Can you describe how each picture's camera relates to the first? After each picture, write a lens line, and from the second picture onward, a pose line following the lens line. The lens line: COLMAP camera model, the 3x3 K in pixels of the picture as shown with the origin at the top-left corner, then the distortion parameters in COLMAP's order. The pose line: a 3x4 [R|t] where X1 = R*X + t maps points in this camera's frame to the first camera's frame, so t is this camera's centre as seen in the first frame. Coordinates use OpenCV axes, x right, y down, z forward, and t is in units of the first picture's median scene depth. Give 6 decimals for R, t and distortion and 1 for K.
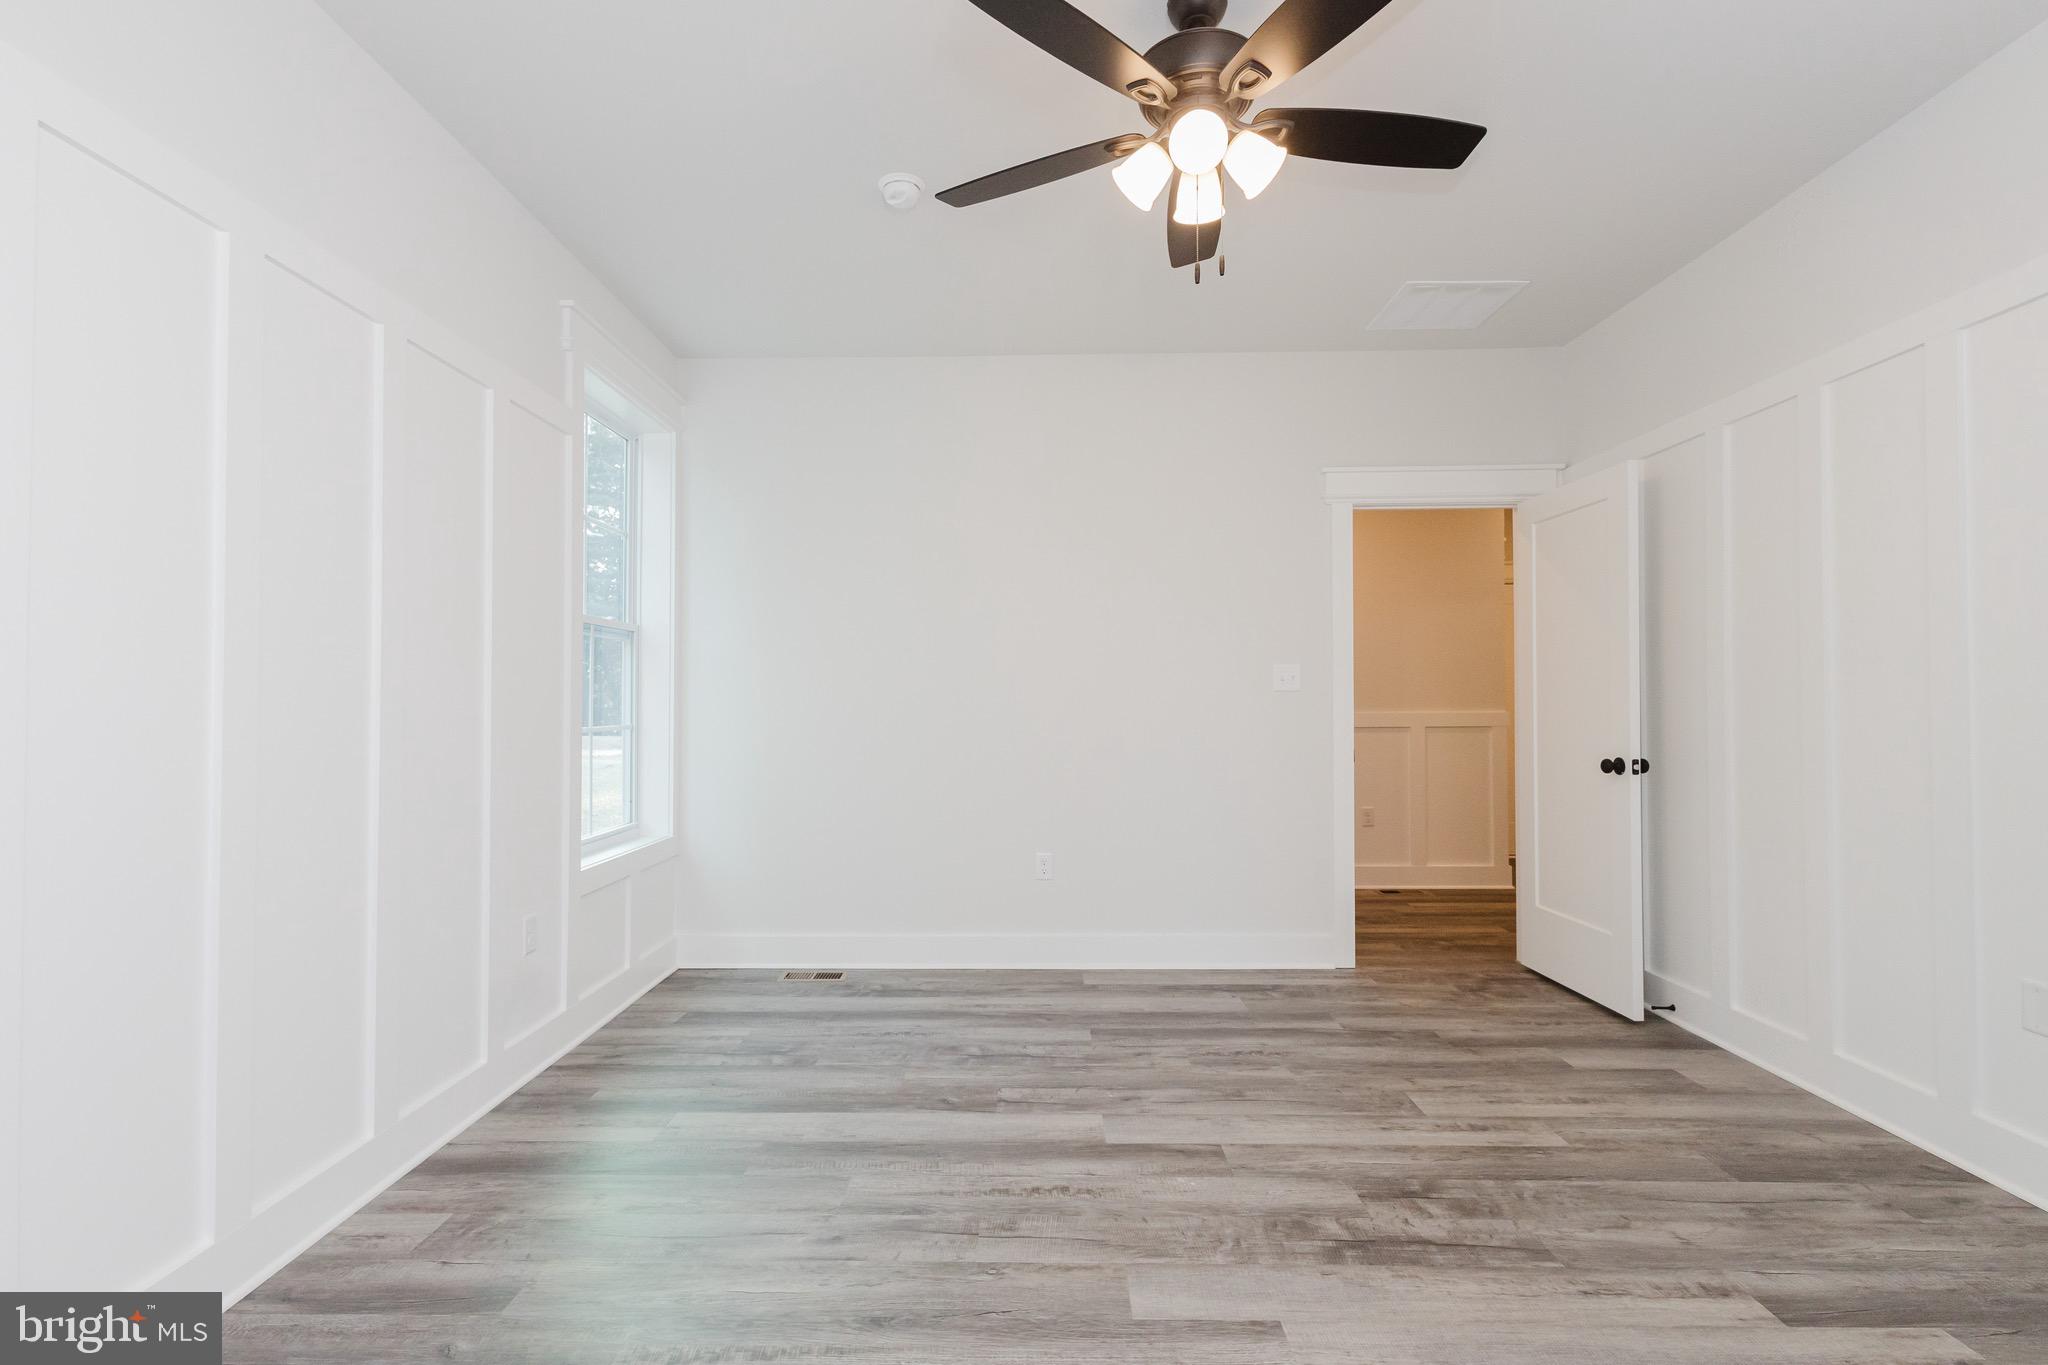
lens RADIAL K [[962.0, 0, 1024.0], [0, 962.0, 682.5], [0, 0, 1]] dist [0.000743, -0.000084]
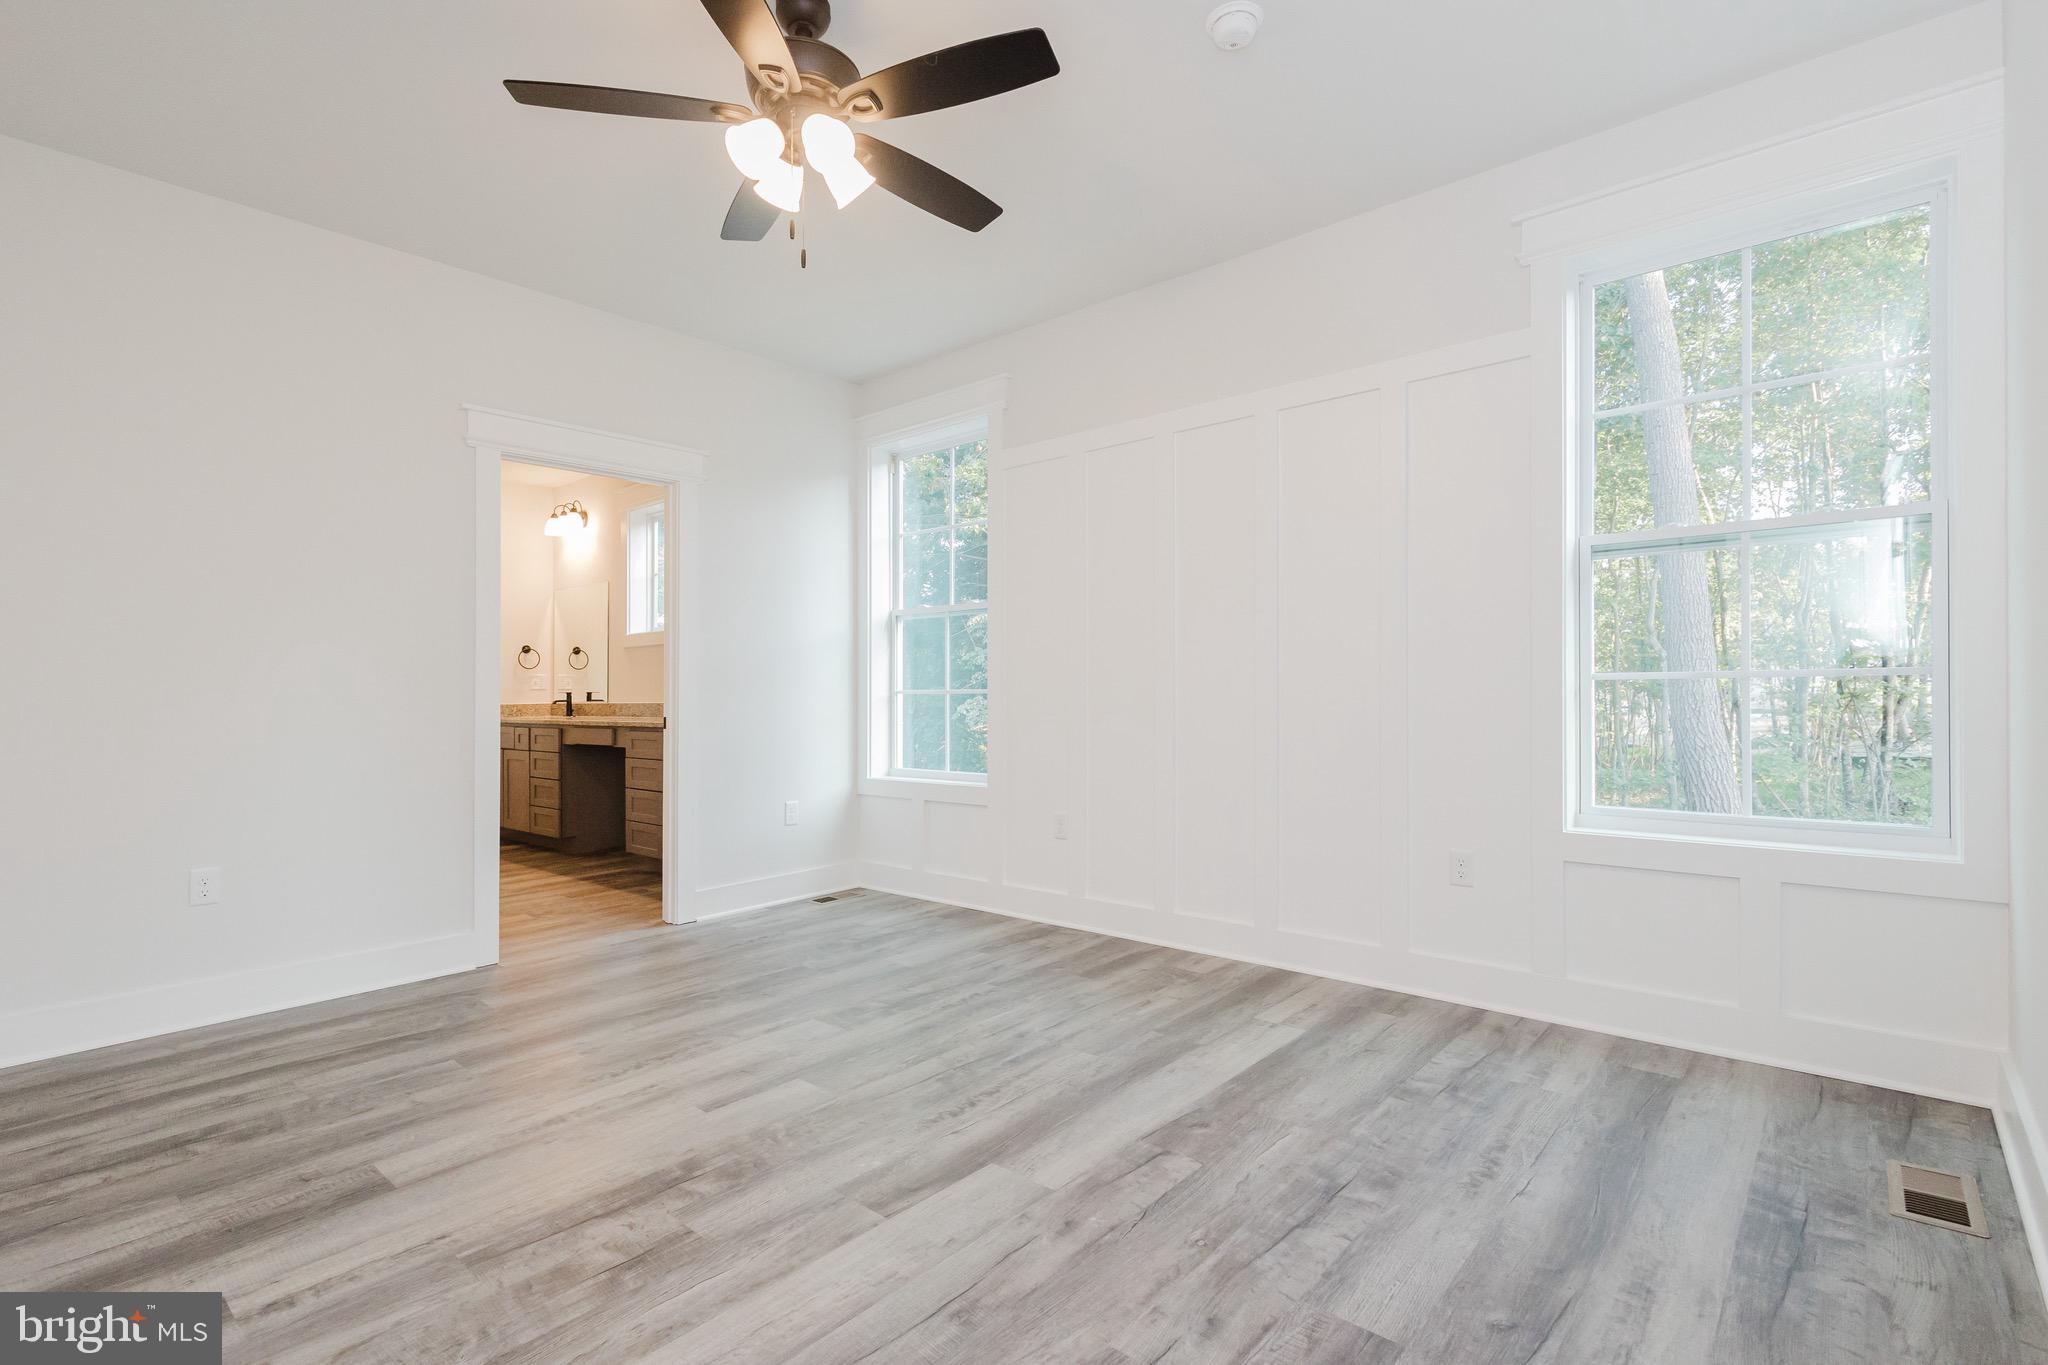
lens RADIAL K [[962.0, 0, 1024.0], [0, 962.0, 682.5], [0, 0, 1]] dist [0.000743, -0.000084]
pose [[-0.650293, 0.007591, -0.759645, 0.743845], [0.031003, 0.999382, -0.016554, 0.077209], [0.759050, -0.034317, -0.650127, 1.671486]]
